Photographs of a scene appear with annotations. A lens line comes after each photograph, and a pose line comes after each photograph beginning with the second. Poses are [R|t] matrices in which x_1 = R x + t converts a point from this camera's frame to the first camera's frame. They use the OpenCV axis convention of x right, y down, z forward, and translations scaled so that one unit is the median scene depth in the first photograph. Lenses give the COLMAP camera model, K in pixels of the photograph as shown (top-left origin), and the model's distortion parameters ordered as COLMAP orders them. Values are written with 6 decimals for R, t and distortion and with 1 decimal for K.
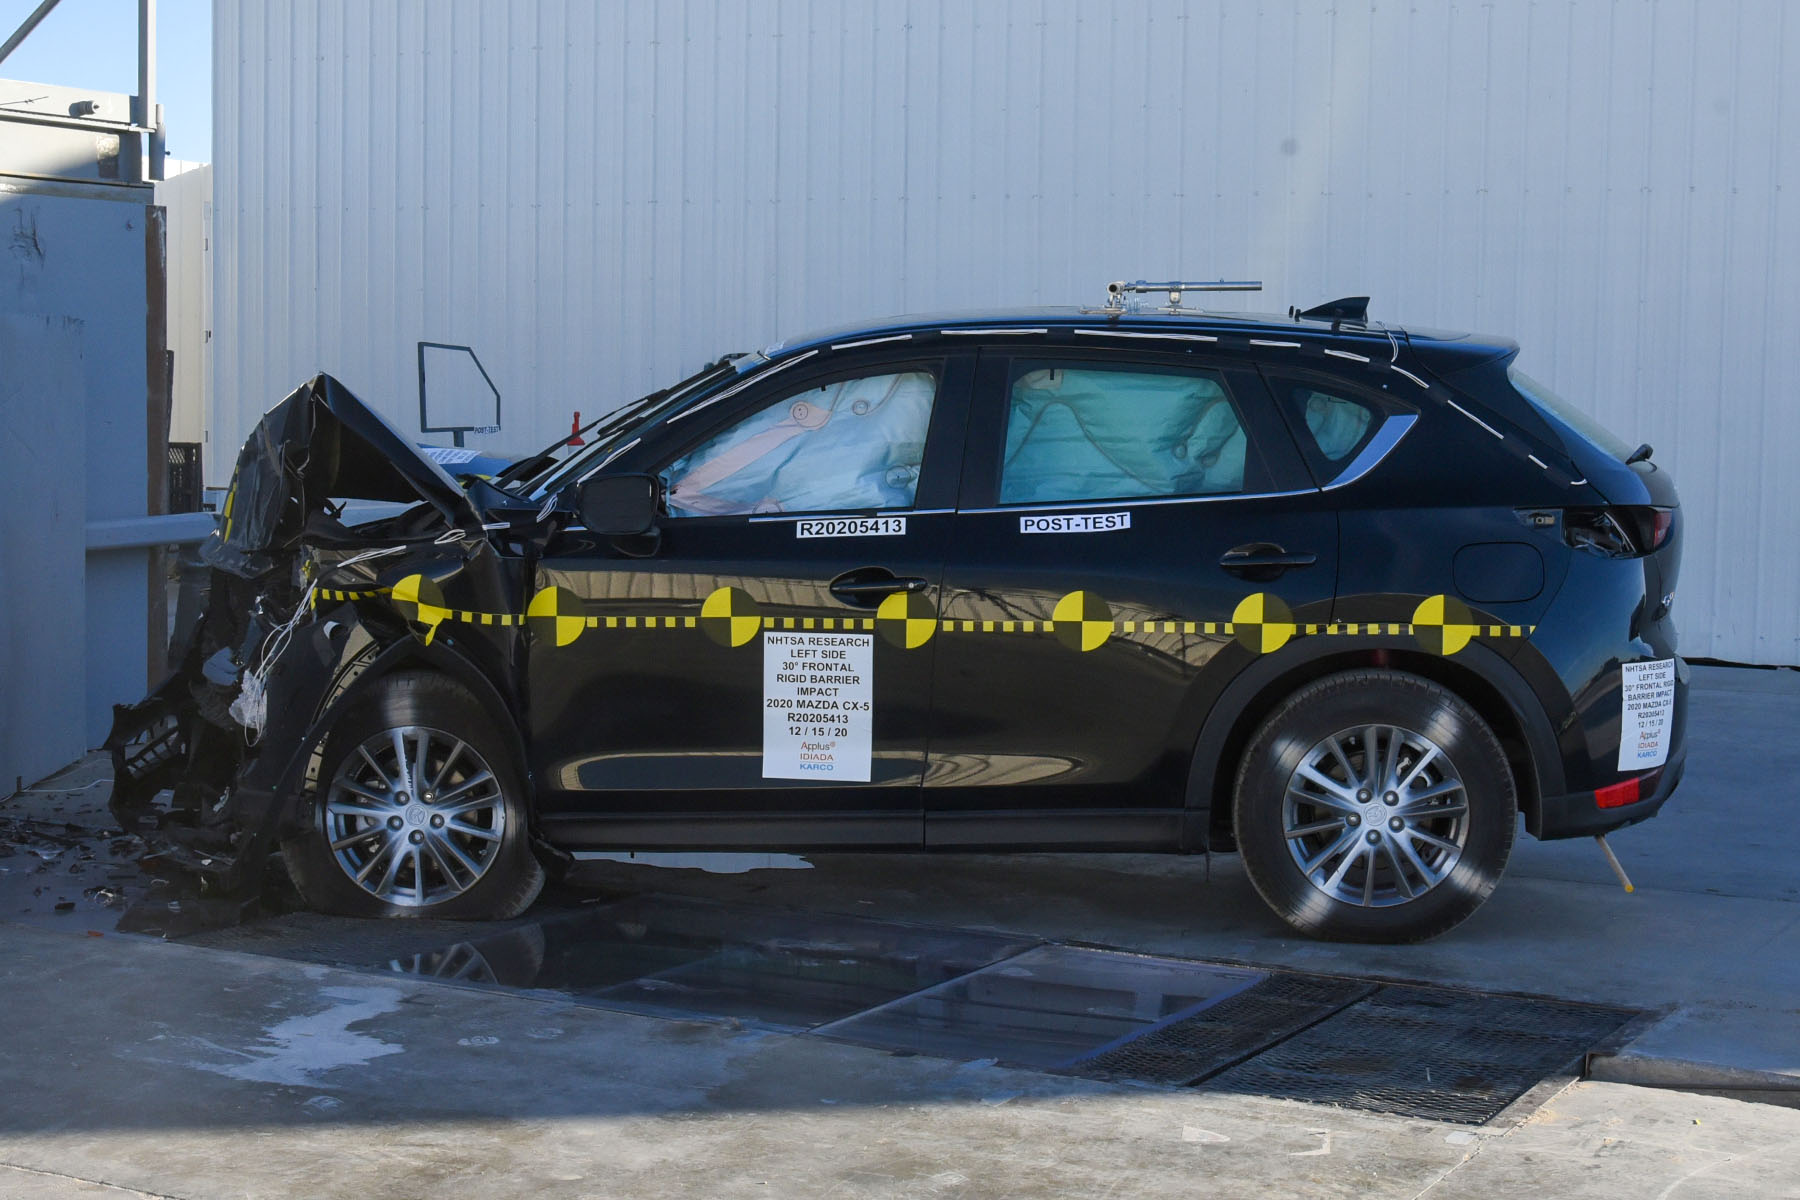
lens RADIAL K [[2356.9, 0, 462.0], [0, 2356.9, 603.5], [0, 0, 1]] dist [-0.012836, -0.010234]
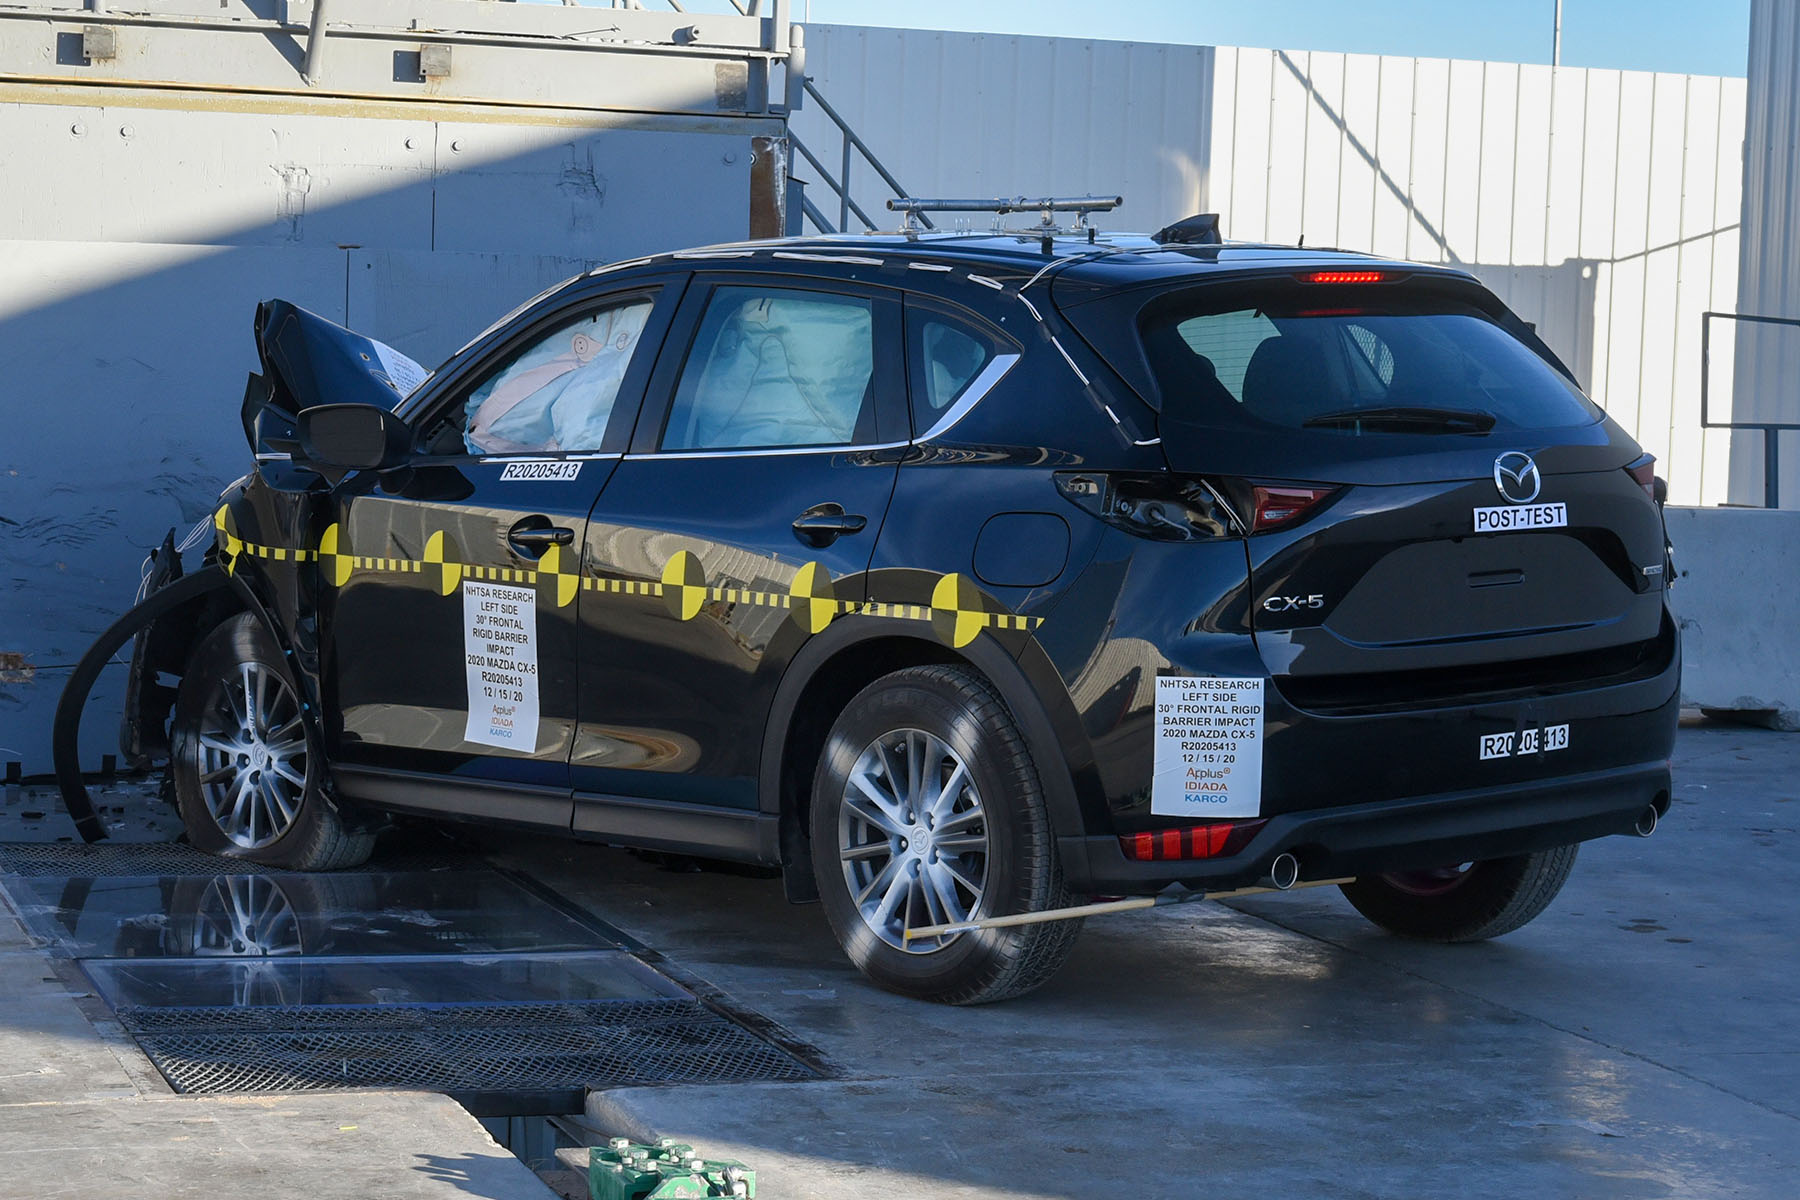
lens RADIAL K [[2936.6, 0, 899.9], [0, 2936.6, 633.8], [0, 0, 1]] dist [-0.001942, -0.010631]
pose [[0.842838, 0.069886, -0.533610, 0.887981], [-0.074046, 0.997162, 0.013641, 0.004489], [0.533049, 0.028015, 0.845621, 0.125115]]
